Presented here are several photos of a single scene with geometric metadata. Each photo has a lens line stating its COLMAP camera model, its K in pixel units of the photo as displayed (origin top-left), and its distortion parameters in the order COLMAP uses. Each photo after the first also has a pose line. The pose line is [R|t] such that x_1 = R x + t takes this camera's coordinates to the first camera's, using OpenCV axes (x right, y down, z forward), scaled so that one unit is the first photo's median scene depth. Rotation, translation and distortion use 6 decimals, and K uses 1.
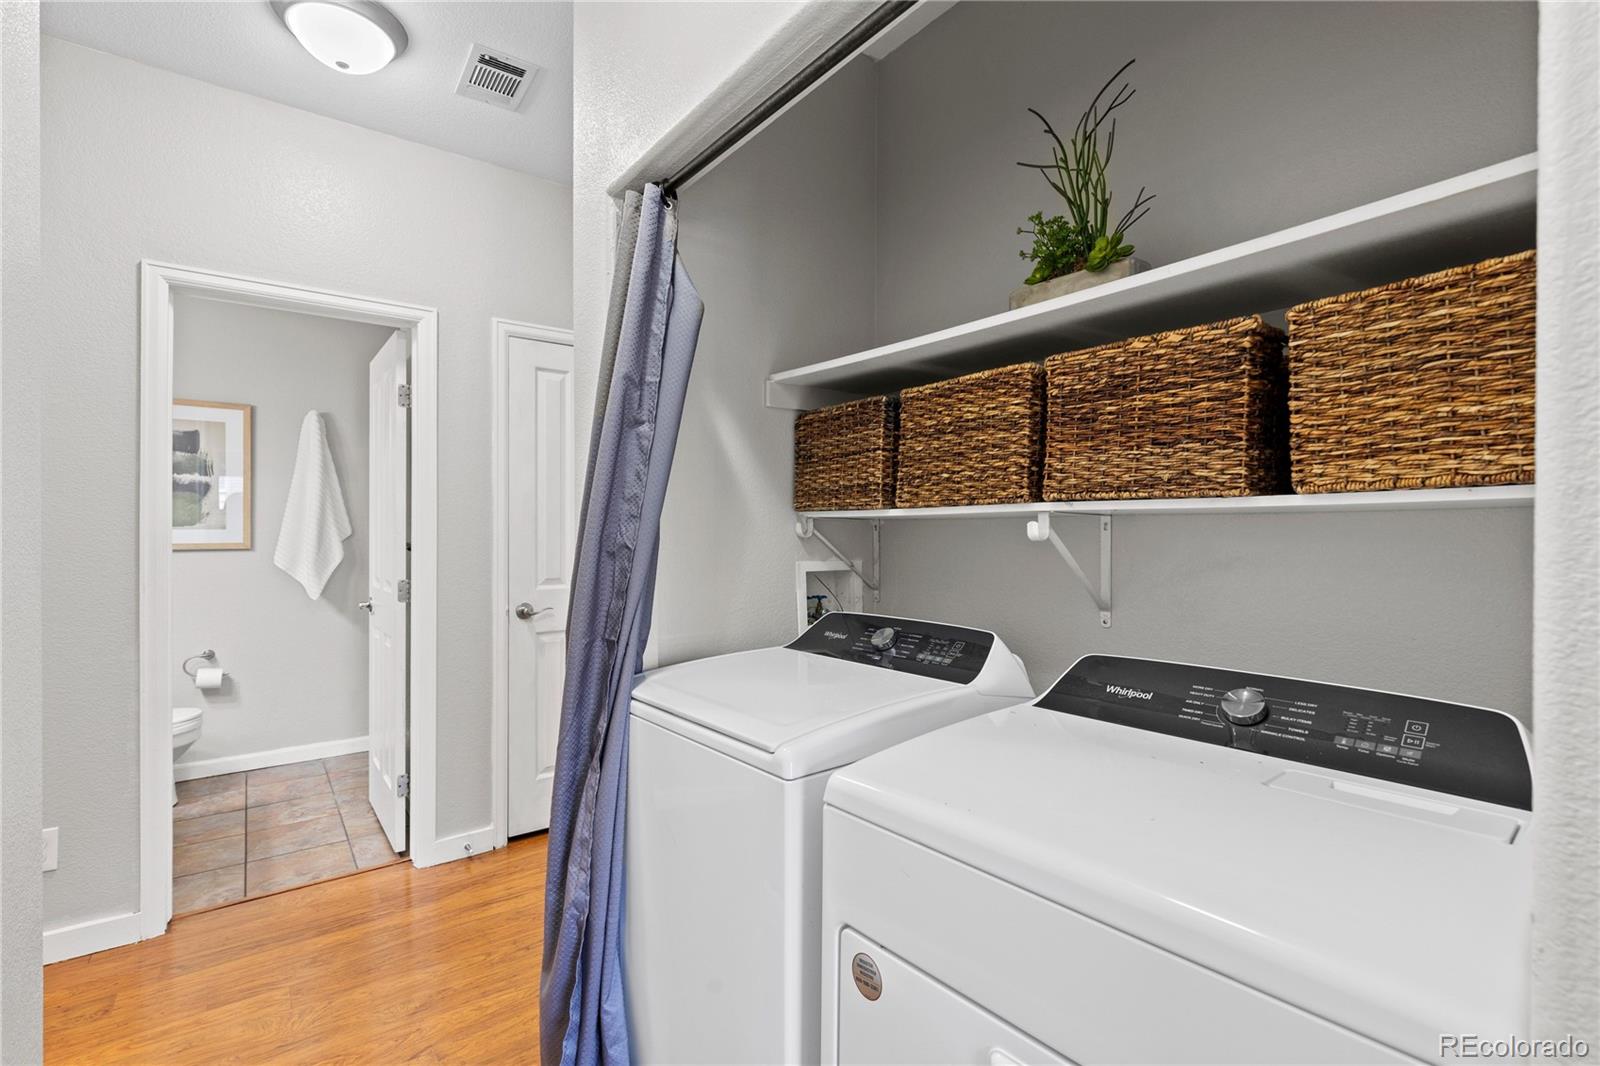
lens RADIAL K [[725.7, 0, 800.3], [0, 725.7, 523.6], [0, 0, 1]] dist [0.003751, -0.001153]
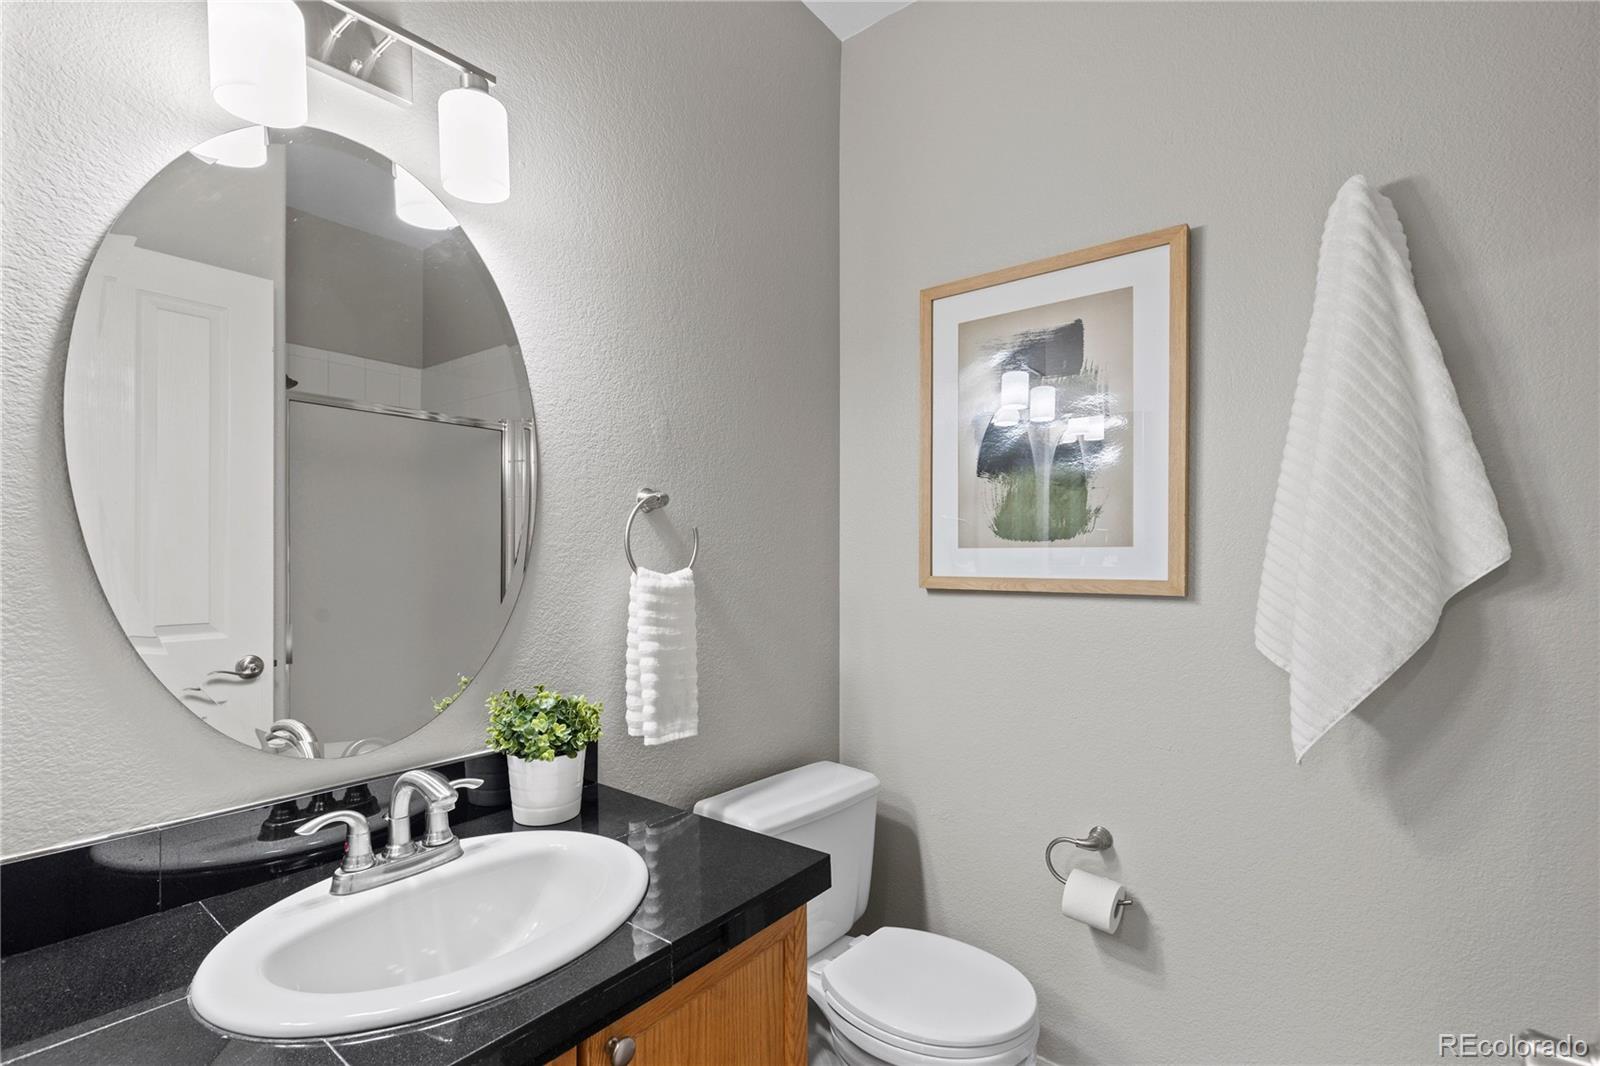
lens RADIAL K [[725.7, 0, 809.3], [0, 725.7, 559.7], [0, 0, 1]] dist [0.003751, -0.001153]
pose [[0.277845, 0.006308, -0.960605, -0.452554], [-0.003992, 0.999977, 0.005412, 0.013657], [0.960618, 0.002331, 0.277864, 0.720012]]
